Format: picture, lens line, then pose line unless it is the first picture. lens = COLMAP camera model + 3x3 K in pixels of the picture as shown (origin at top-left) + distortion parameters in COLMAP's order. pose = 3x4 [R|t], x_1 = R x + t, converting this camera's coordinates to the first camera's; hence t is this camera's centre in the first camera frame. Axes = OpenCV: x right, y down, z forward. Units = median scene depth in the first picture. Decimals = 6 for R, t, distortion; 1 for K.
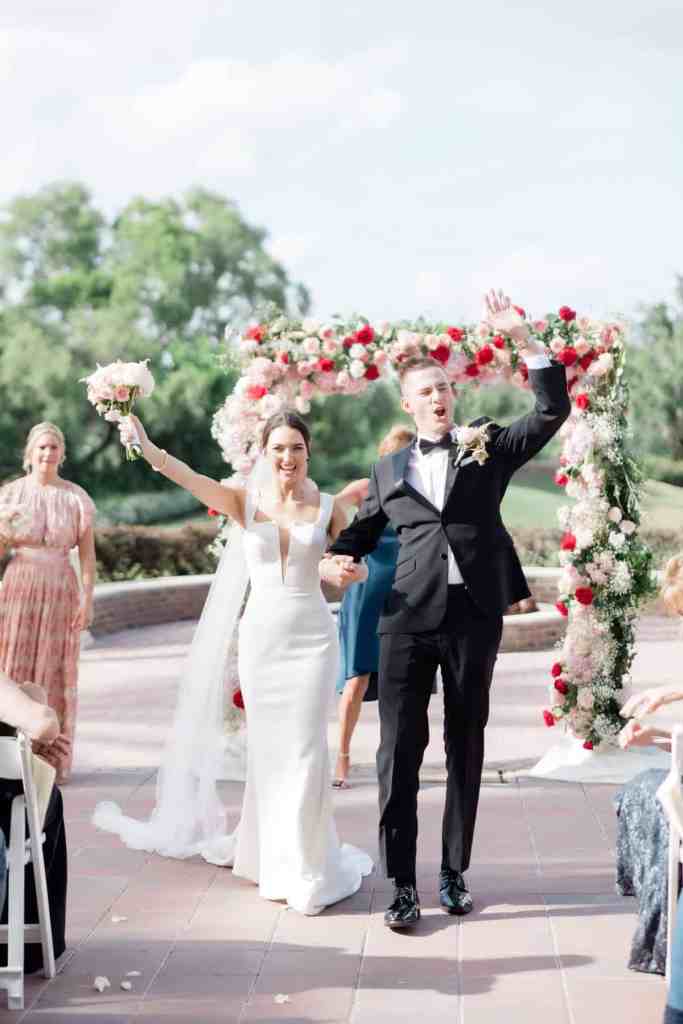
lens RADIAL K [[1802.4, 0, 344.8], [0, 1802.4, 559.1], [0, 0, 1]] dist [-0.042012, -0.124702]
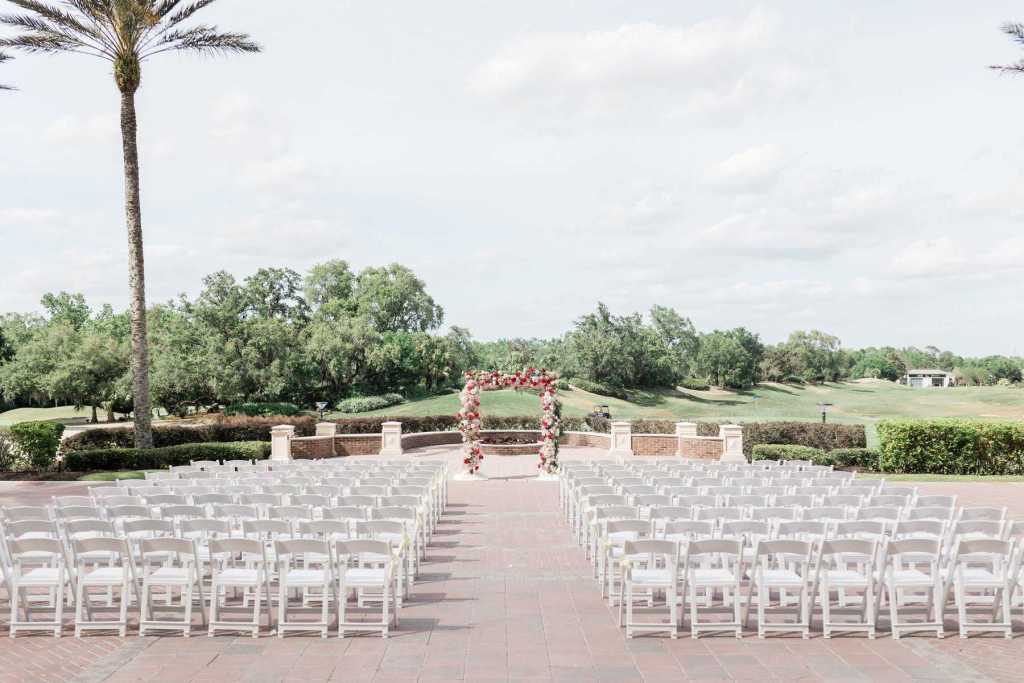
lens RADIAL K [[1802.4, 0, 512.0], [0, 1802.4, 341.5], [0, 0, 1]] dist [-0.042012, -0.124702]
pose [[0.996069, 0.010220, 0.087989, -0.317638], [-0.006674, 0.999157, -0.040505, -0.030780], [-0.088328, 0.039759, 0.995298, -3.144088]]
